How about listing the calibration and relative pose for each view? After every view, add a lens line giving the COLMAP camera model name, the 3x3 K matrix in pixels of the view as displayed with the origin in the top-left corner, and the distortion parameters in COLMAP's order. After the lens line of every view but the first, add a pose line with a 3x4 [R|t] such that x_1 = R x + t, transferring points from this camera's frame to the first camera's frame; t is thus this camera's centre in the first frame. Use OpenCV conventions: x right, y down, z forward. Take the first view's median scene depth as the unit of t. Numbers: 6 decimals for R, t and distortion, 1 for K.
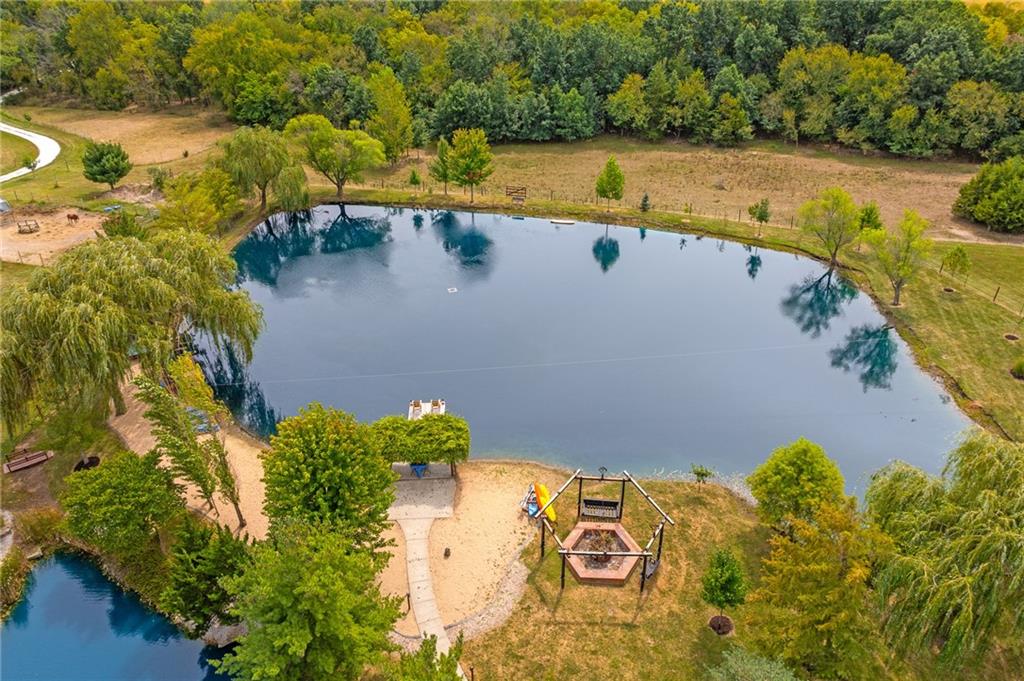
lens RADIAL K [[724.5, 0, 513.1], [0, 724.5, 332.6], [0, 0, 1]] dist [-0.035254, 0.004429]
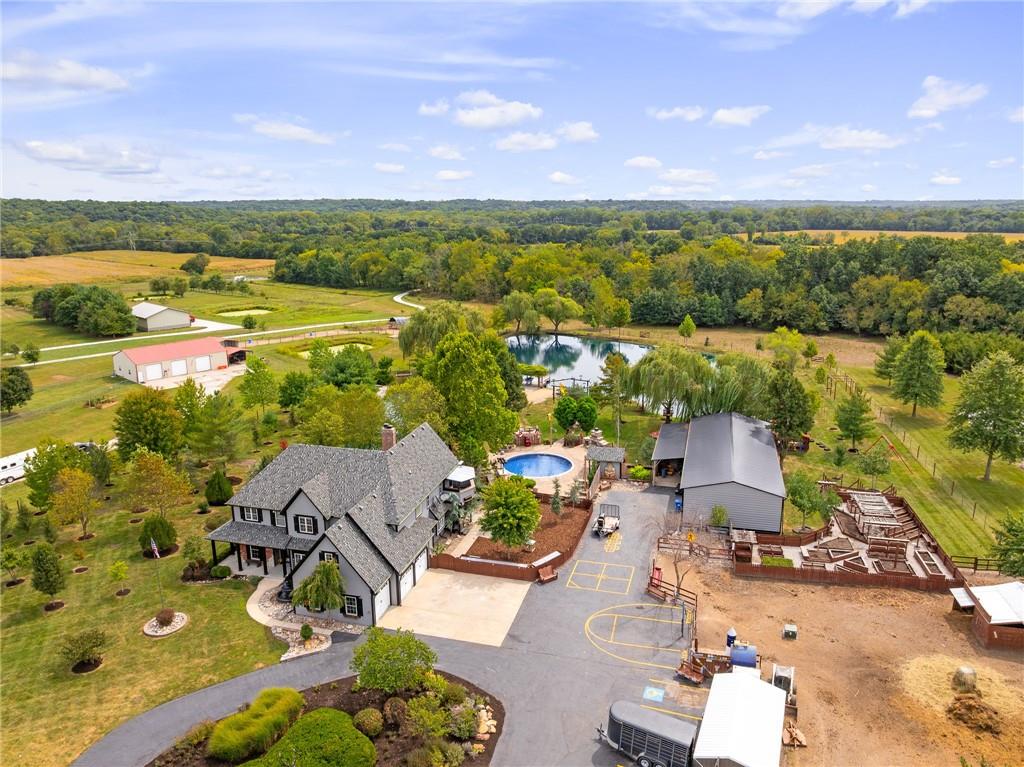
lens RADIAL K [[730.5, 0, 515.5], [0, 730.5, 386.9], [0, 0, 1]] dist [-0.029708, -0.004170]
pose [[0.906534, 0.099914, -0.410139, 0.372561], [-0.205055, 0.953483, -0.220956, 0.317479], [0.368984, 0.284405, 0.884853, -0.564525]]
